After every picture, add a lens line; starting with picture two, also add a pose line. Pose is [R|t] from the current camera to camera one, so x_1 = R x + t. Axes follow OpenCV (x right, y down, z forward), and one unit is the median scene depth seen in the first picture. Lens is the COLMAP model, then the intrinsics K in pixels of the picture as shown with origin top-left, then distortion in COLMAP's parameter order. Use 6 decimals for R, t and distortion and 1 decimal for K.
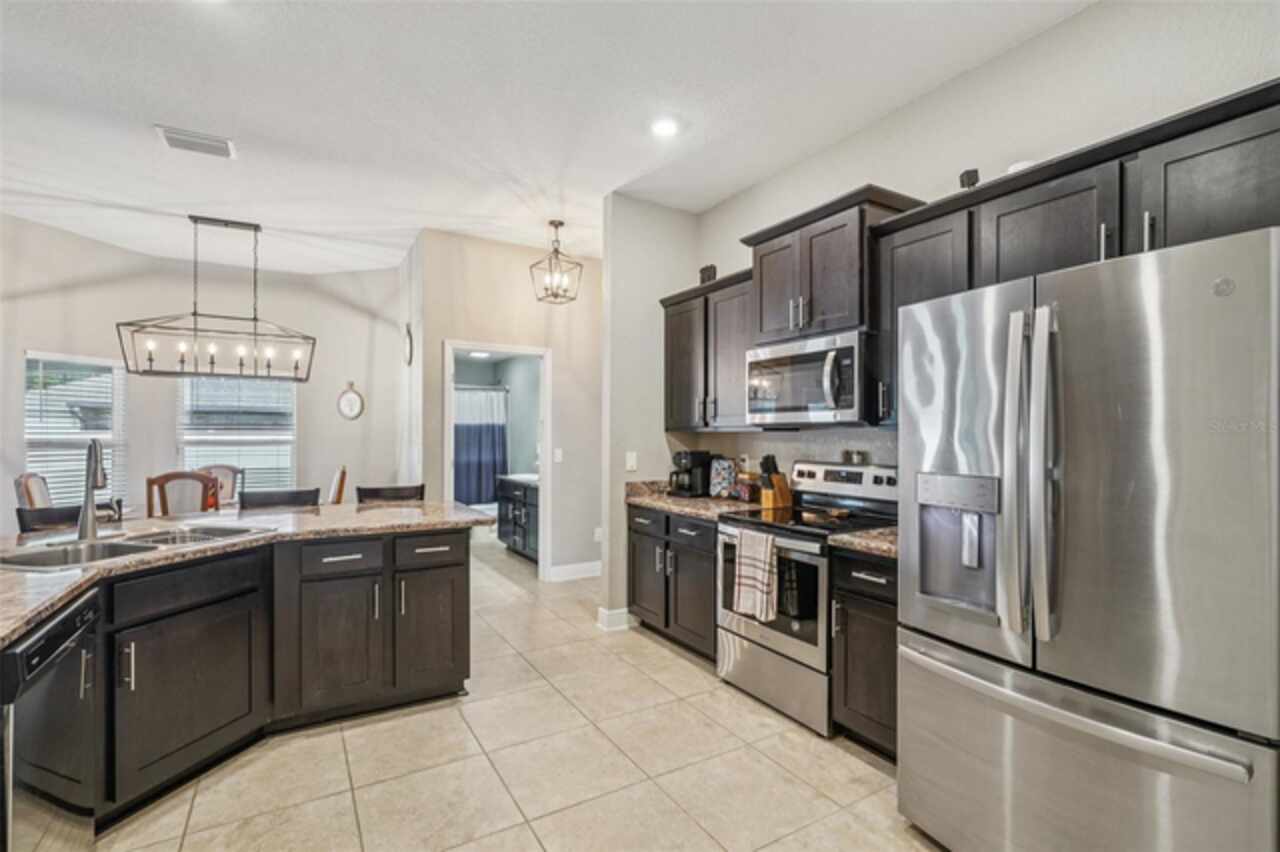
lens RADIAL K [[581.1, 0, 637.8], [0, 581.1, 431.6], [0, 0, 1]] dist [0.001140, -0.000619]
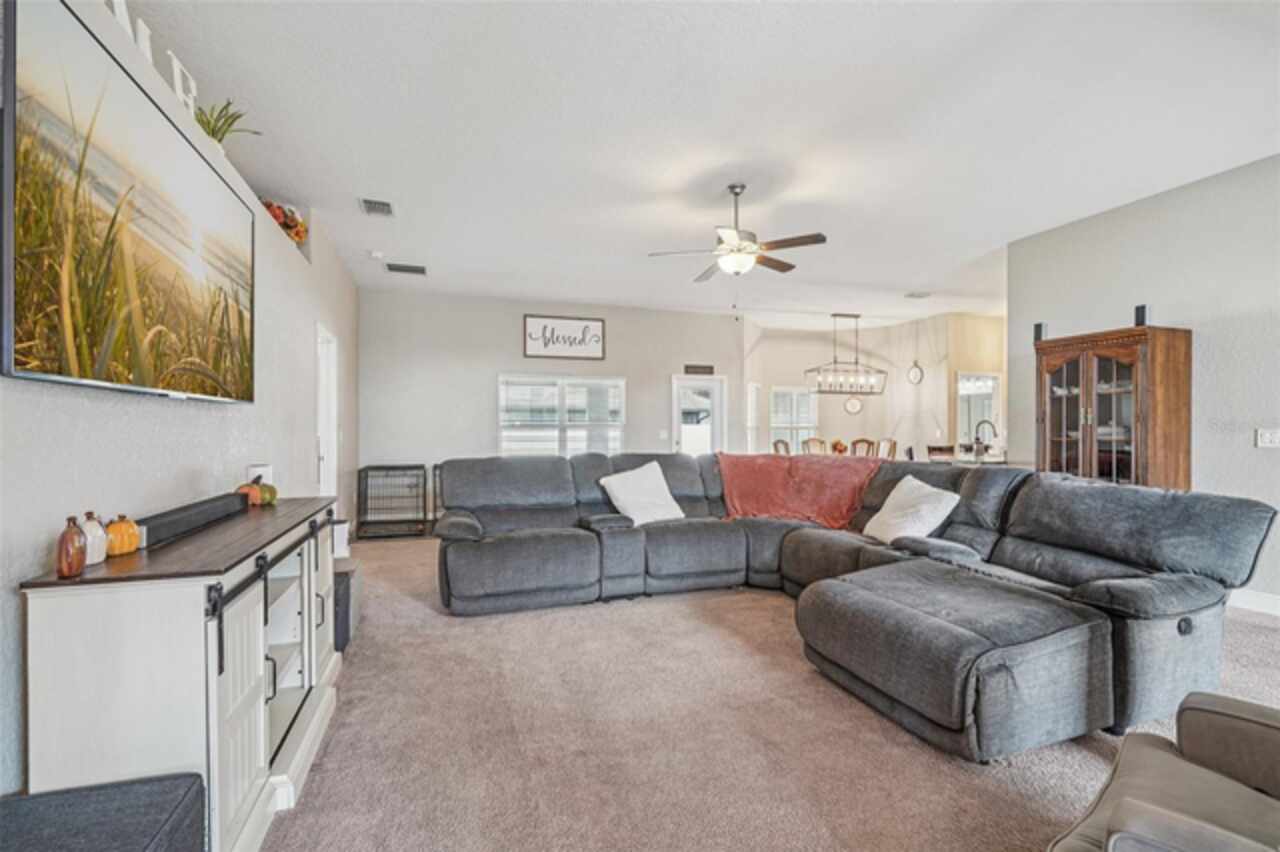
lens RADIAL K [[581.1, 0, 642.0], [0, 581.1, 430.4], [0, 0, 1]] dist [0.001140, -0.000619]
pose [[0.980533, -0.000138, -0.196354, -1.412075], [0.001932, 0.999958, 0.008946, 0.021063], [0.196344, -0.009152, 0.980492, -1.541135]]
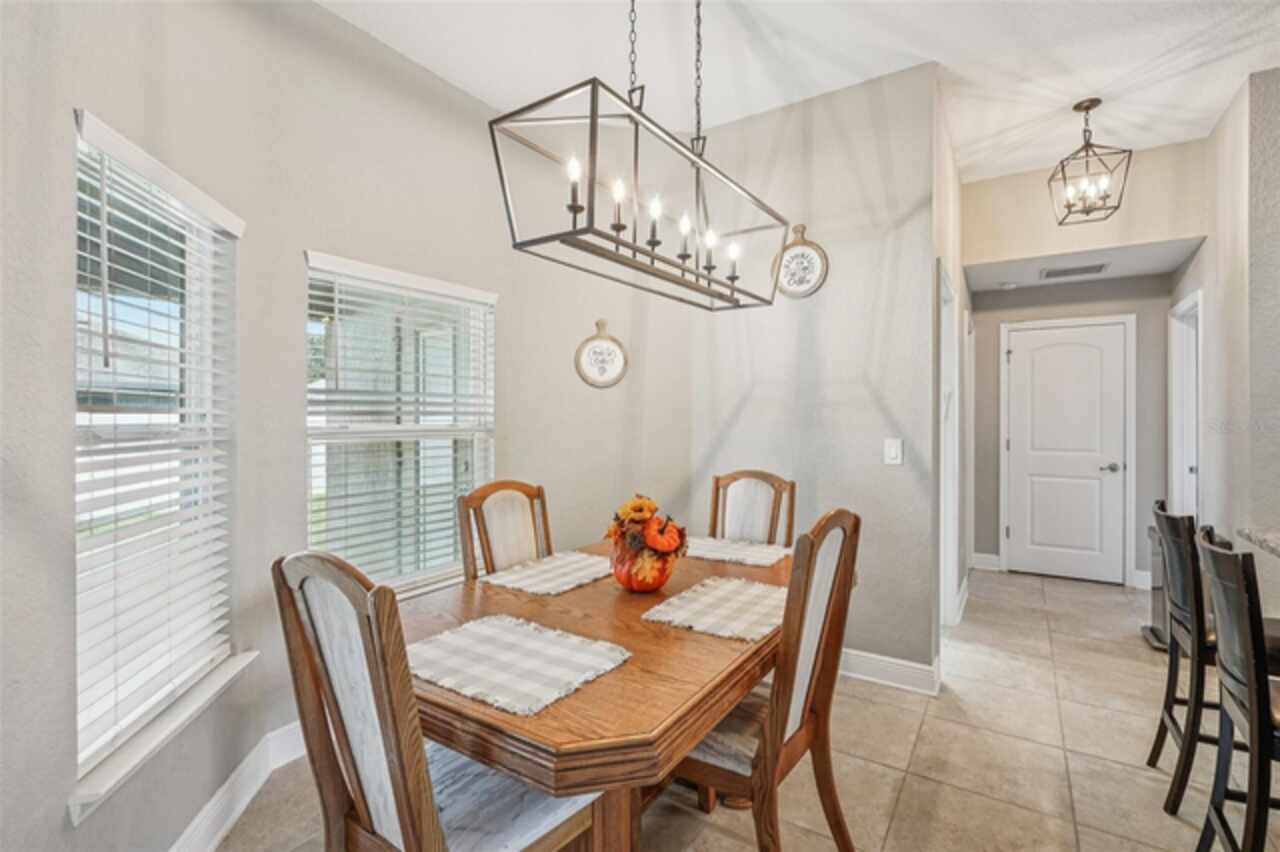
lens RADIAL K [[581.1, 0, 639.6], [0, 581.1, 421.5], [0, 0, 1]] dist [0.001140, -0.000619]
pose [[0.892571, -0.003960, 0.450890, -1.301226], [-0.002097, 0.999914, 0.012934, 0.008946], [-0.450902, -0.012490, 0.892486, 0.874426]]
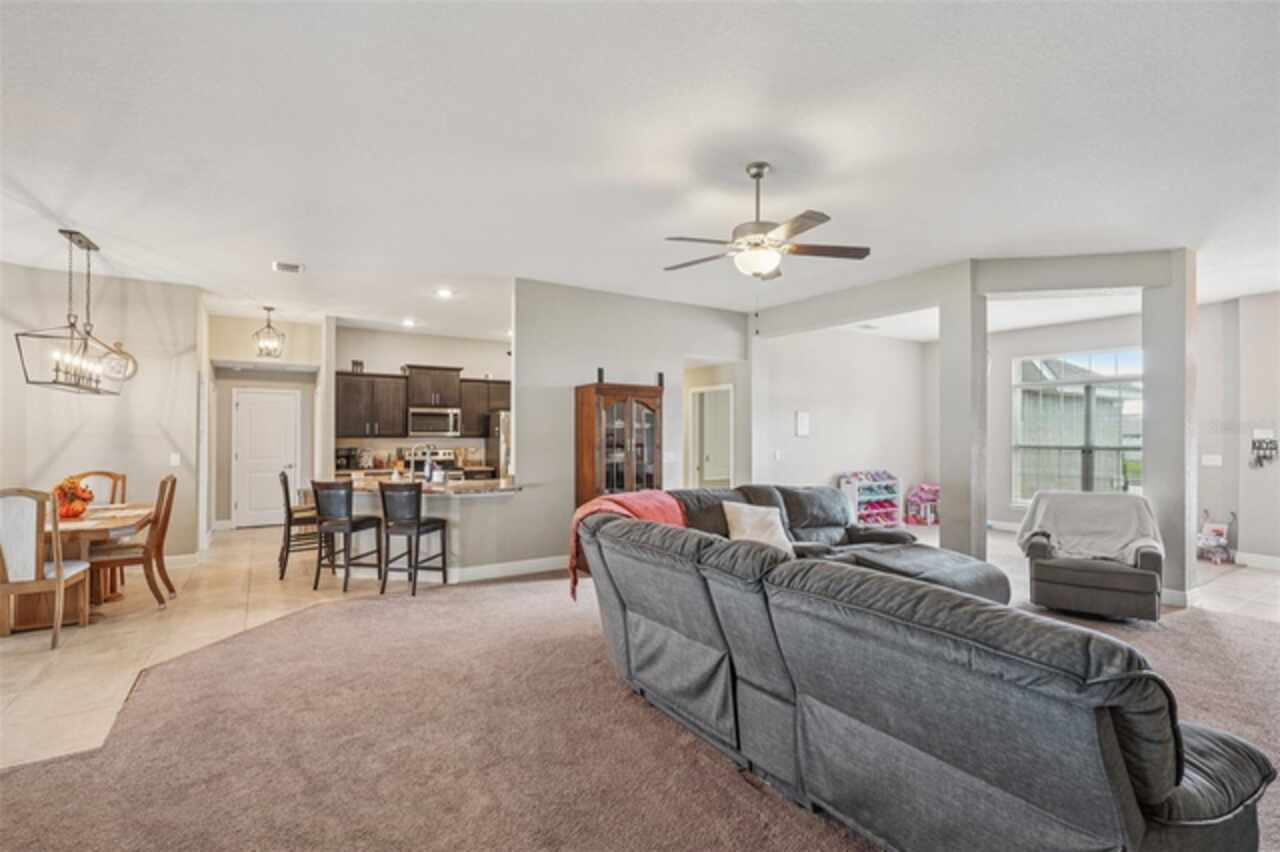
lens RADIAL K [[581.1, 0, 640.1], [0, 581.1, 429.5], [0, 0, 1]] dist [0.001140, -0.000619]
pose [[-0.049649, 0.007728, 0.998737, -2.519180], [-0.009798, 0.999918, -0.008224, -0.031462], [-0.998719, -0.010194, -0.049569, 0.076504]]
